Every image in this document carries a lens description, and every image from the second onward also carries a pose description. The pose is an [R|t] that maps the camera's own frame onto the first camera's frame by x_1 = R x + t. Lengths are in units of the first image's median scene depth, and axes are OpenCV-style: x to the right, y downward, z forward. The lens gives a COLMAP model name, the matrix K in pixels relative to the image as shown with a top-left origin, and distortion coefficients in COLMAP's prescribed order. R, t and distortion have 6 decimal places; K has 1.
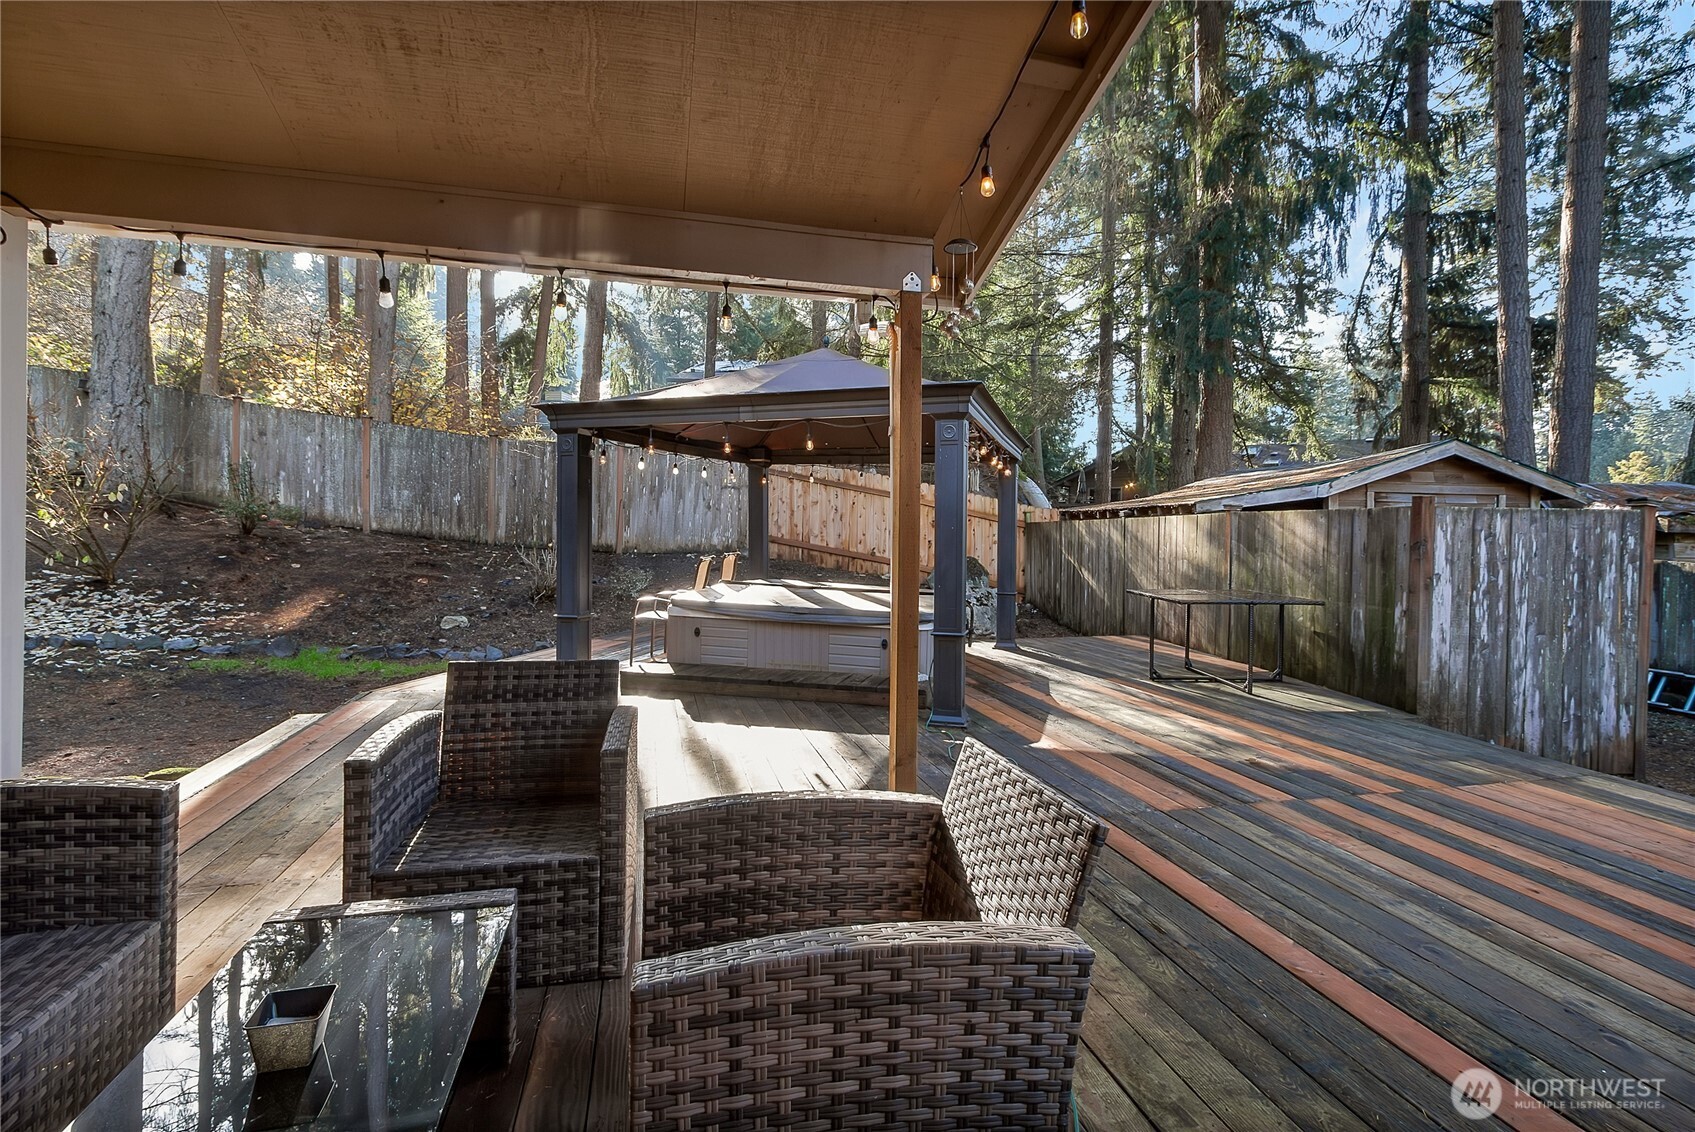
lens RADIAL K [[781.2, 0, 842.2], [0, 781.2, 554.6], [0, 0, 1]] dist [-0.001532, -0.001016]
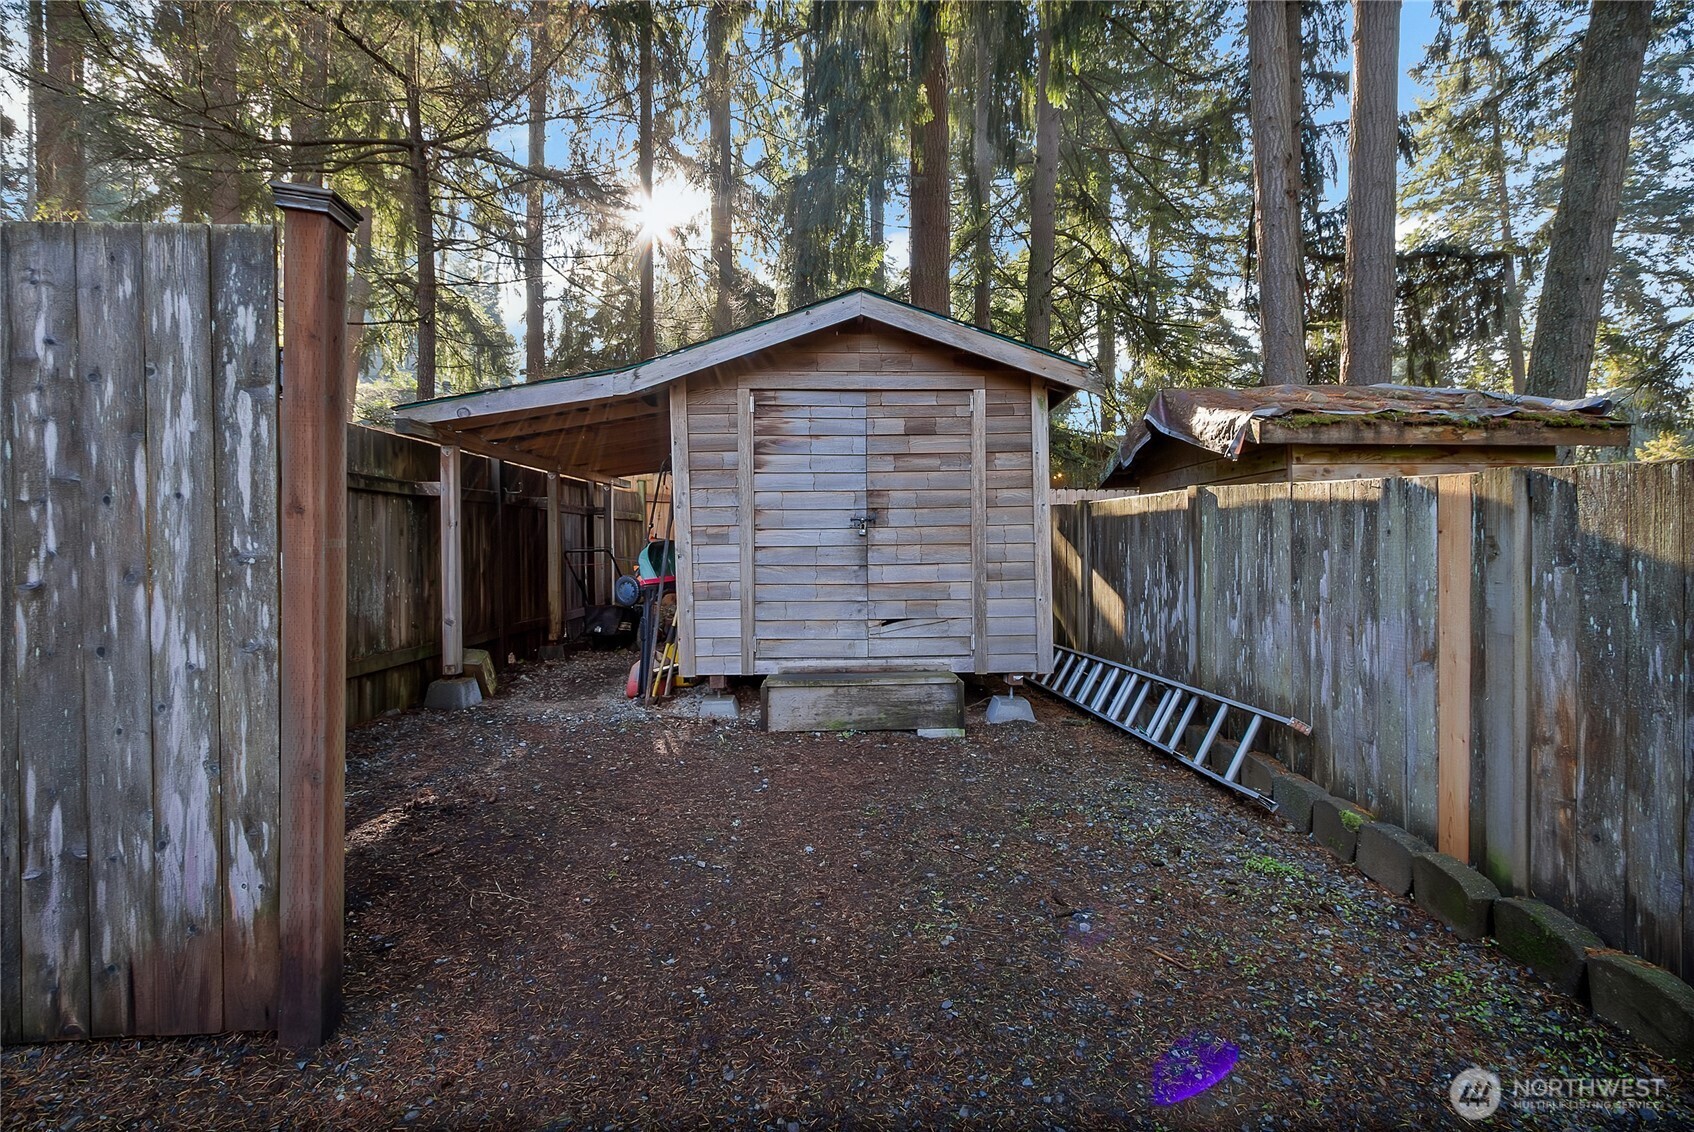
lens RADIAL K [[780.7, 0, 851.4], [0, 780.7, 570.7], [0, 0, 1]] dist [-0.001532, -0.001016]
pose [[0.998911, -0.024840, -0.039485, 1.277918], [0.024876, 0.999690, 0.000423, 0.093577], [0.039462, -0.001405, 0.999220, 0.682816]]
